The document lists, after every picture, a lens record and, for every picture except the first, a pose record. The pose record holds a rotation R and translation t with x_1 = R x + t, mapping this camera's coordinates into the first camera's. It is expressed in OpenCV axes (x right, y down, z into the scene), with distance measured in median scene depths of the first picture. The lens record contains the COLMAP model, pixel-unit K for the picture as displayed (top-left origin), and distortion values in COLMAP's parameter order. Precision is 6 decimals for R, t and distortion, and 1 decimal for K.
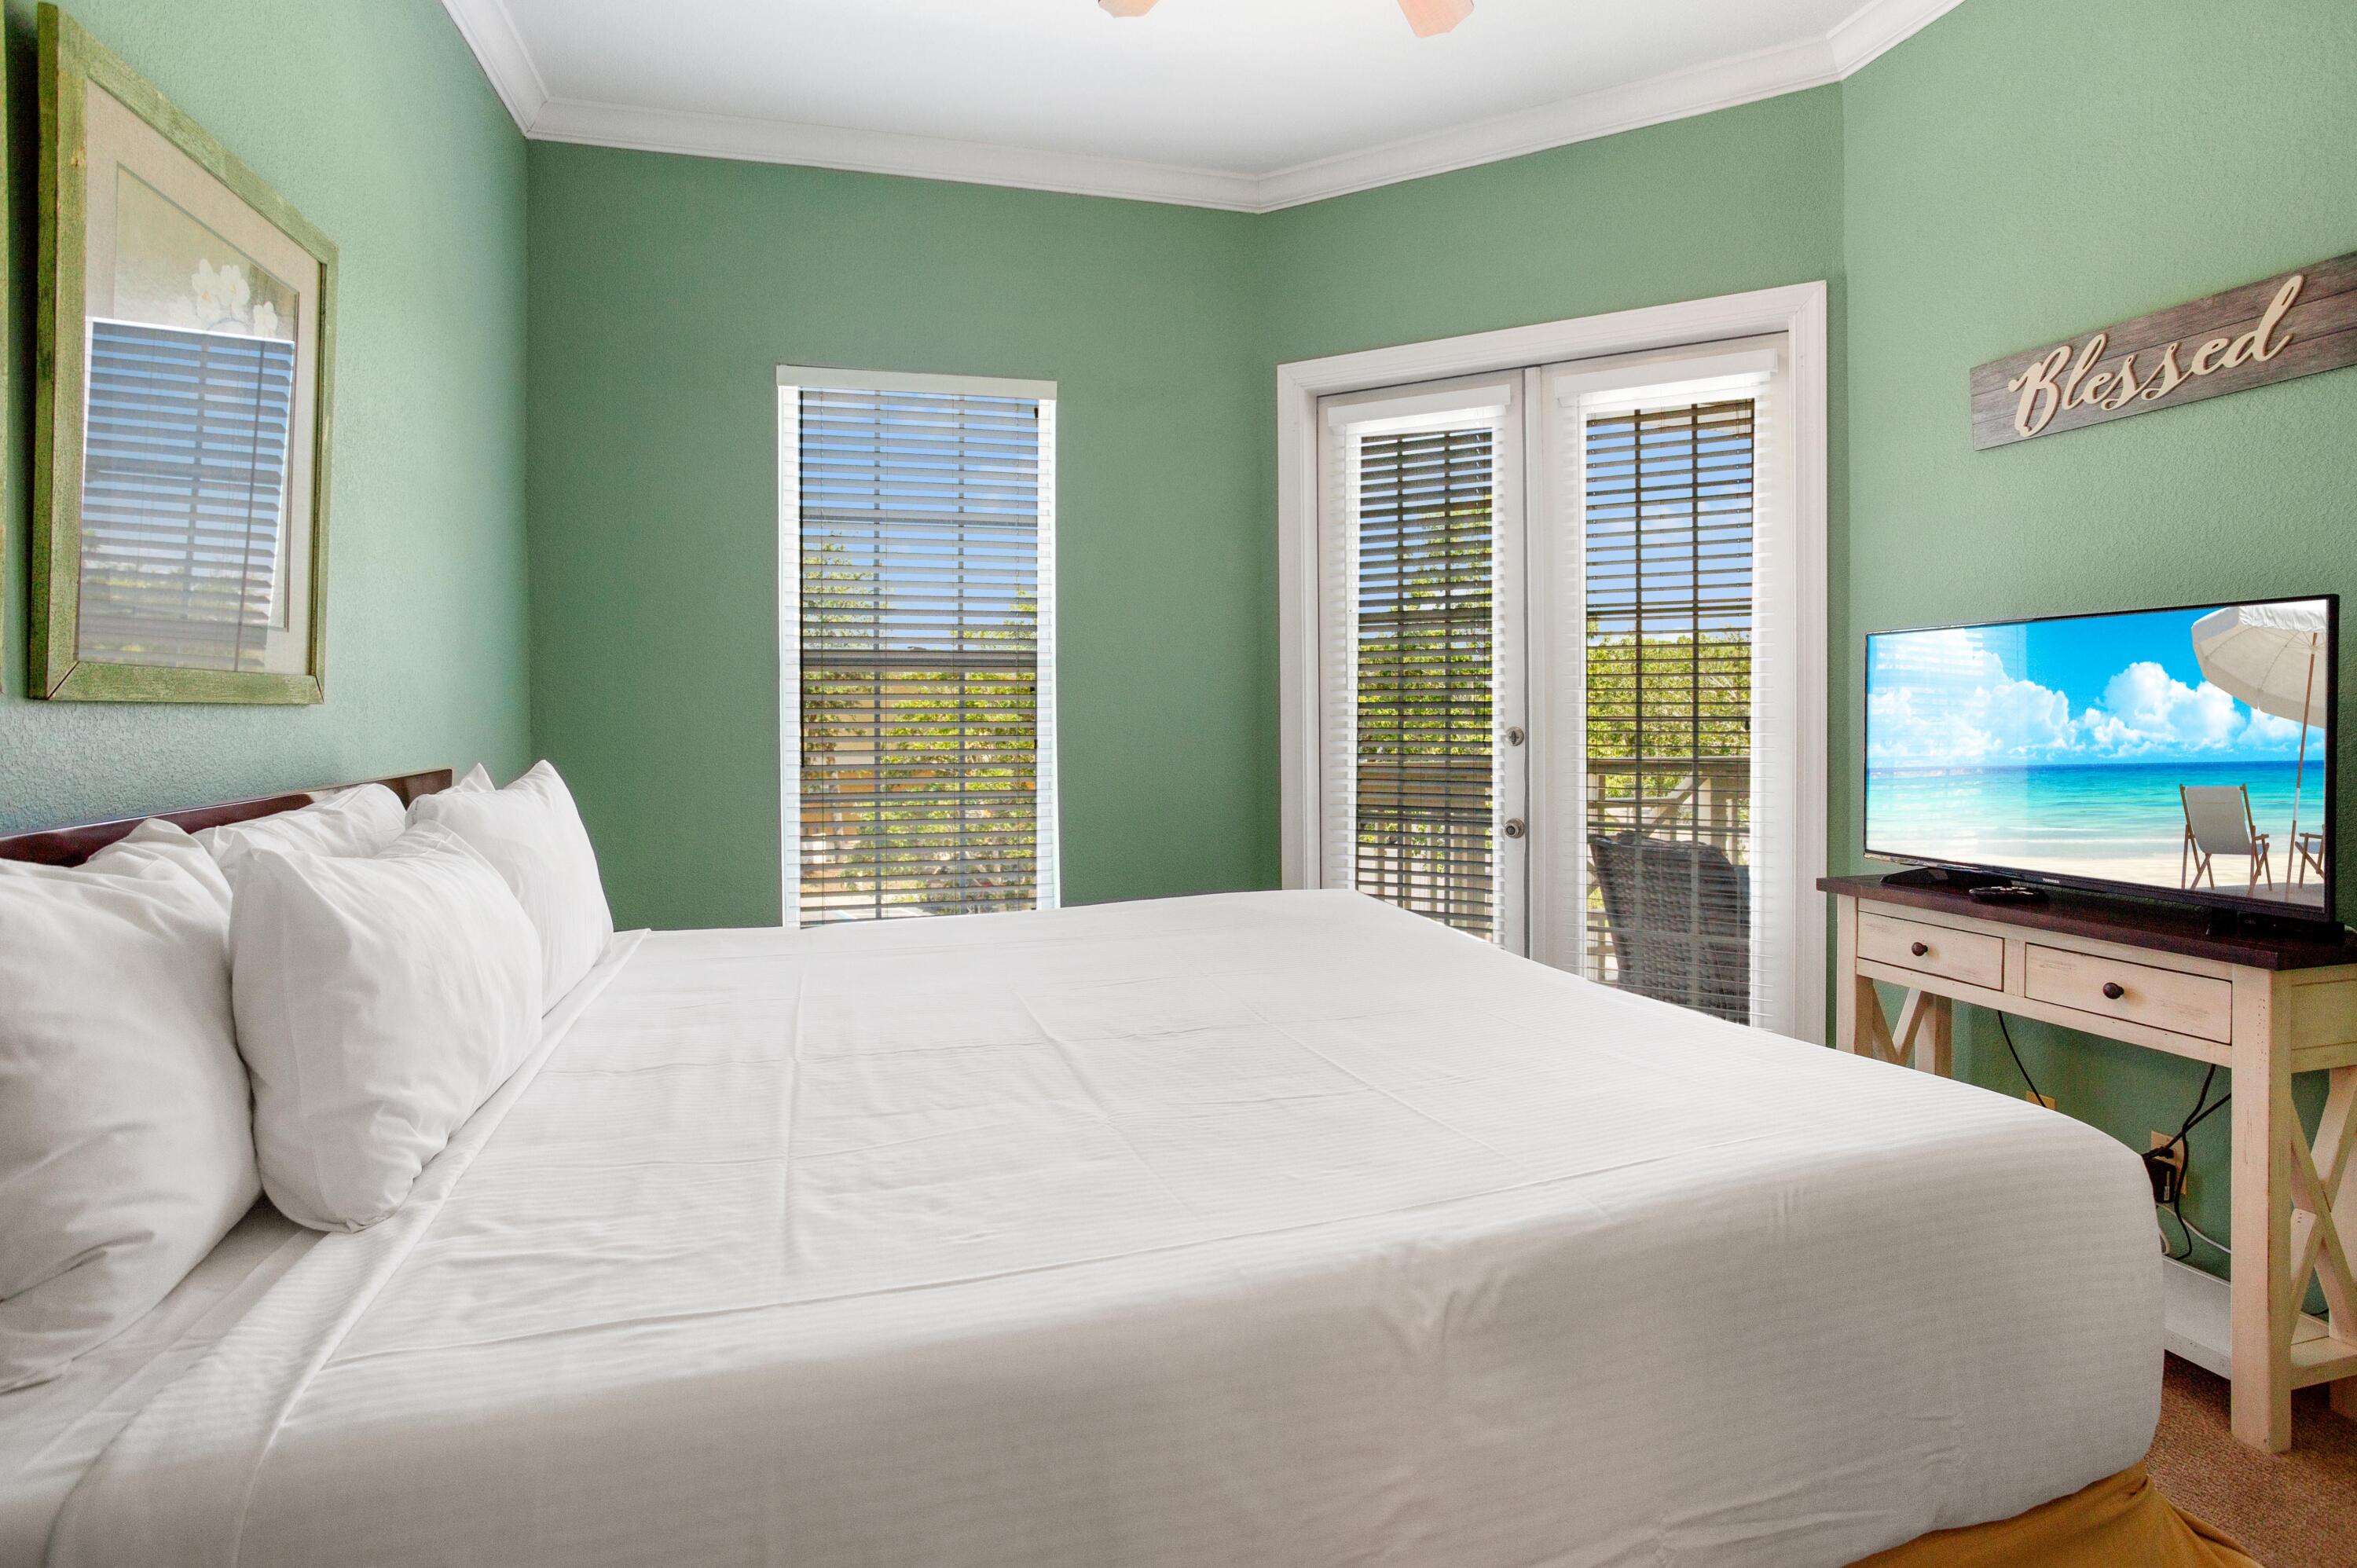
lens RADIAL K [[1156.2, 0, 1186.9], [0, 1156.2, 780.4], [0, 0, 1]] dist [-0.055375, 0.034691]
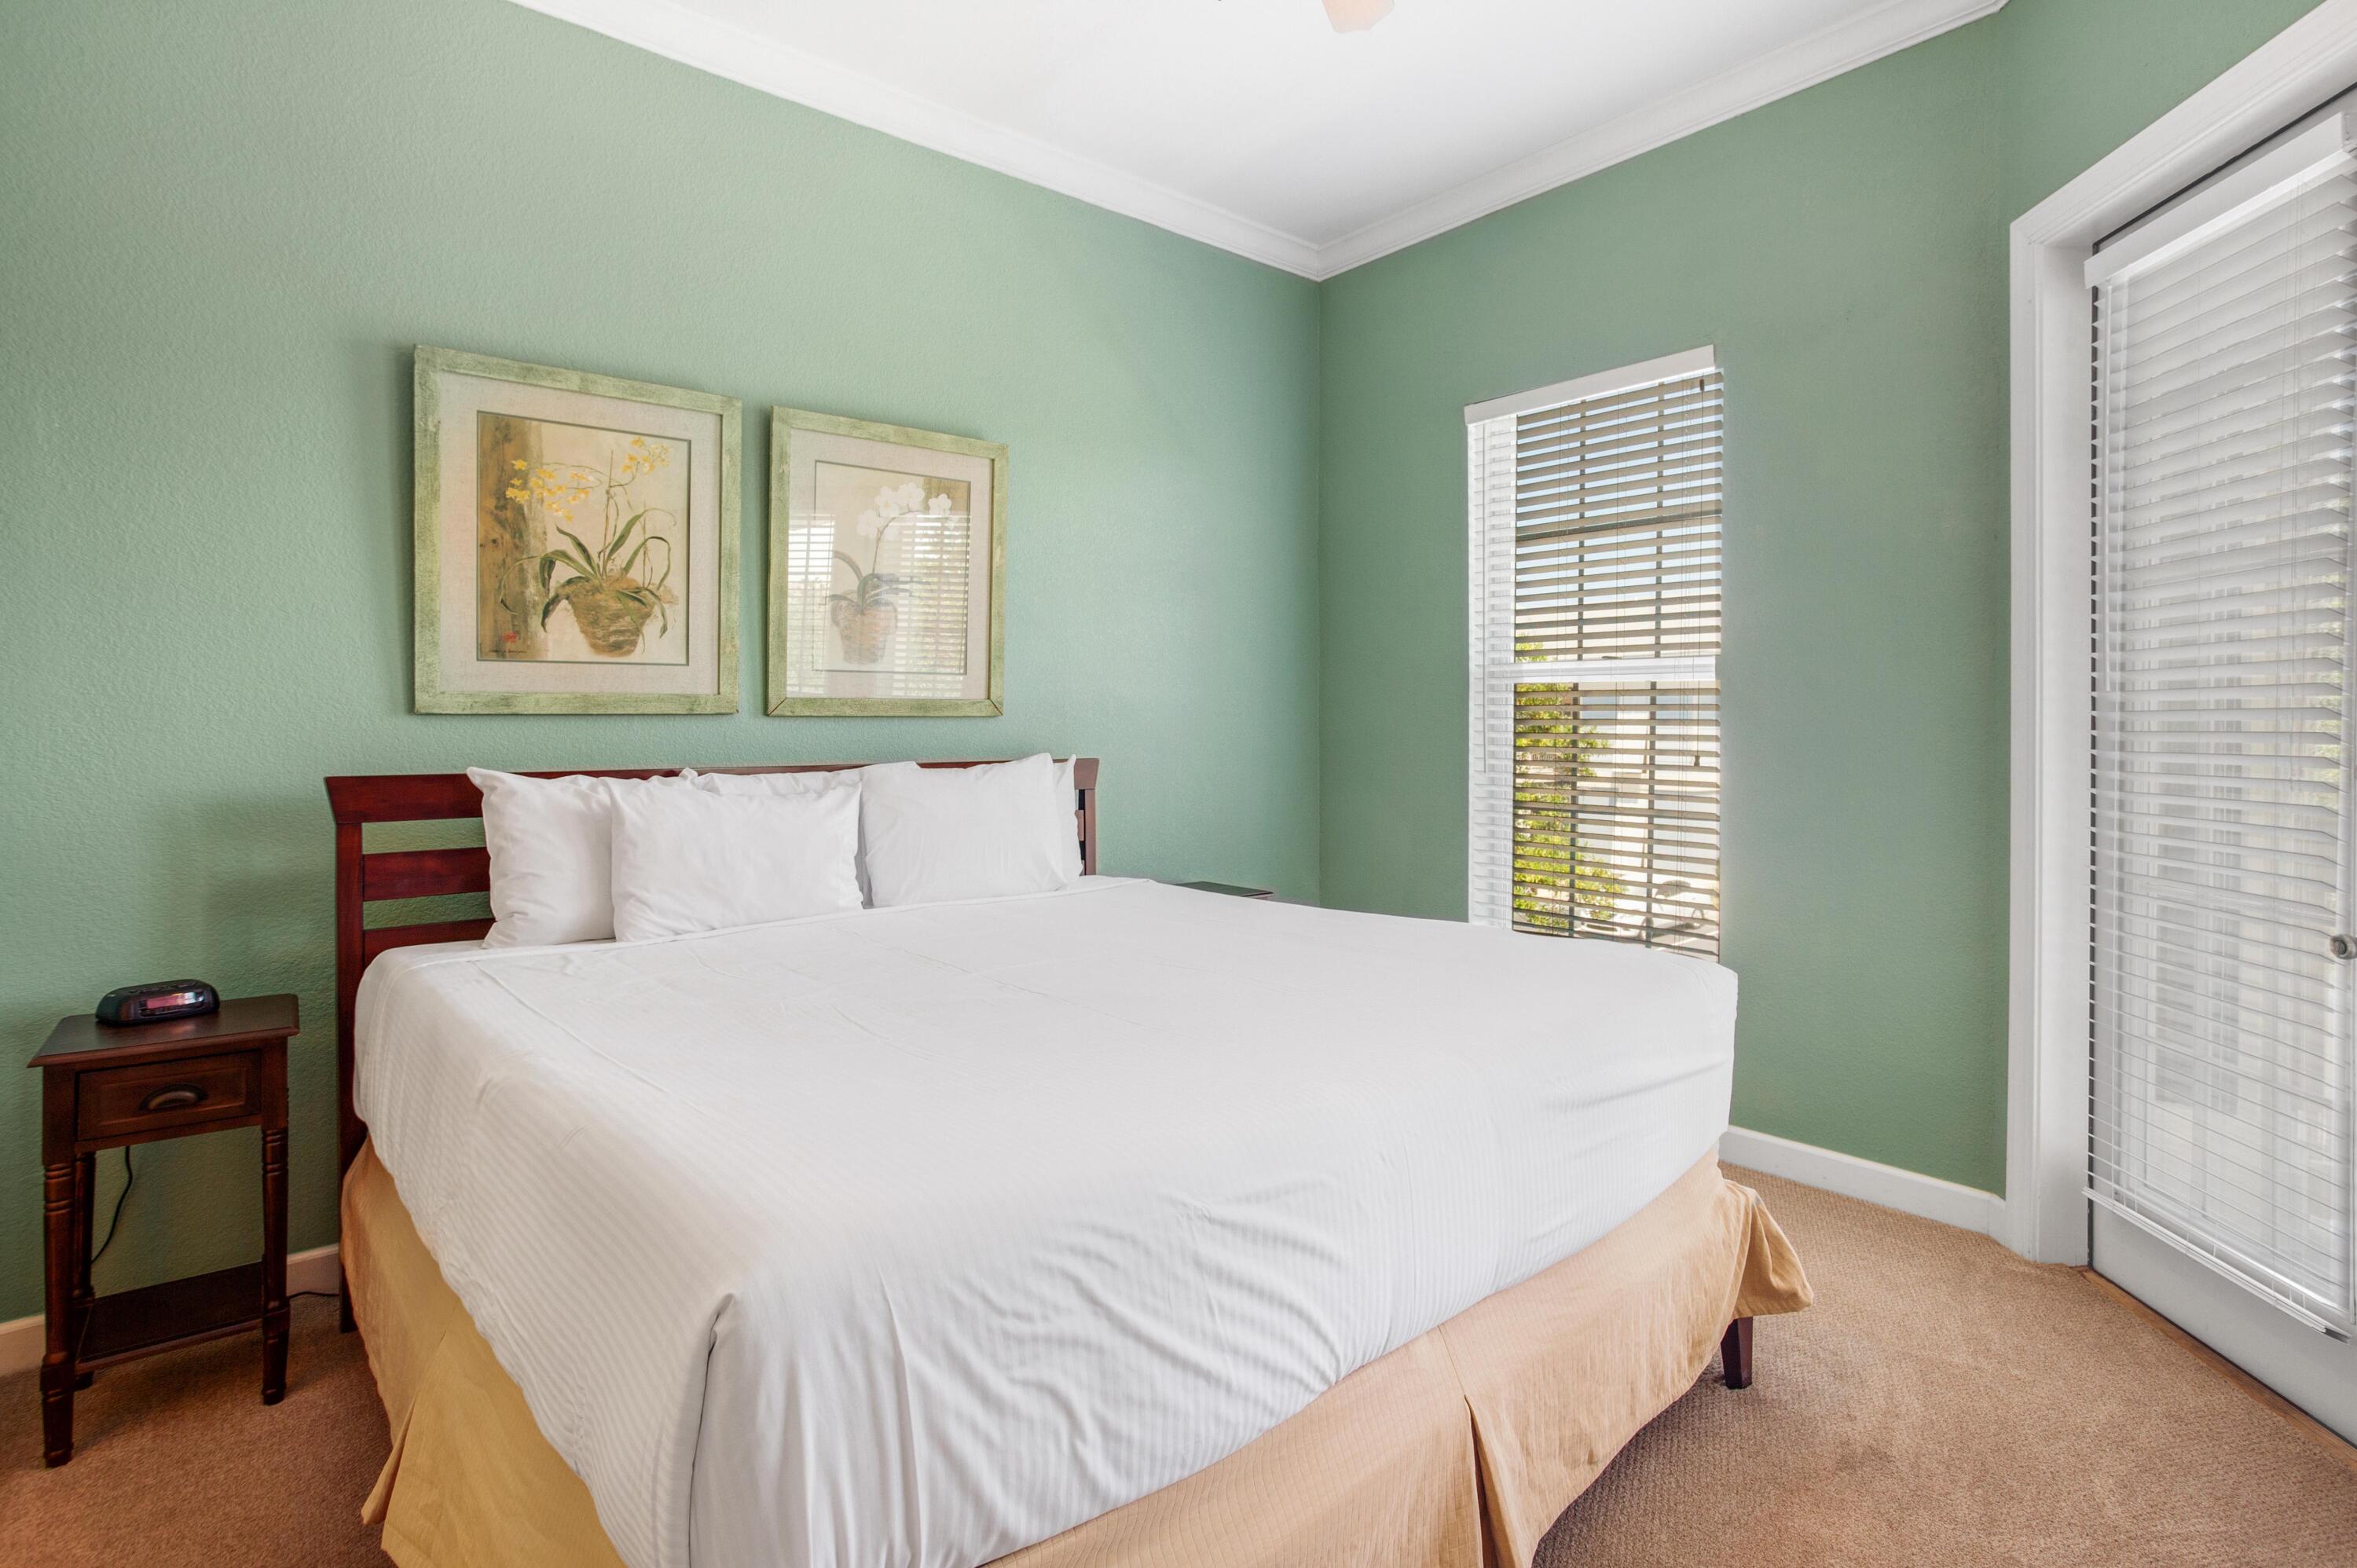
lens RADIAL K [[1184.7, 0, 1171.8], [0, 1184.7, 719.1], [0, 0, 1]] dist [-0.054089, 0.038611]
pose [[0.432891, -0.002044, -0.901444, 0.861687], [-0.055383, 0.998048, -0.028859, -0.025658], [0.899743, 0.062417, 0.431933, 0.445614]]
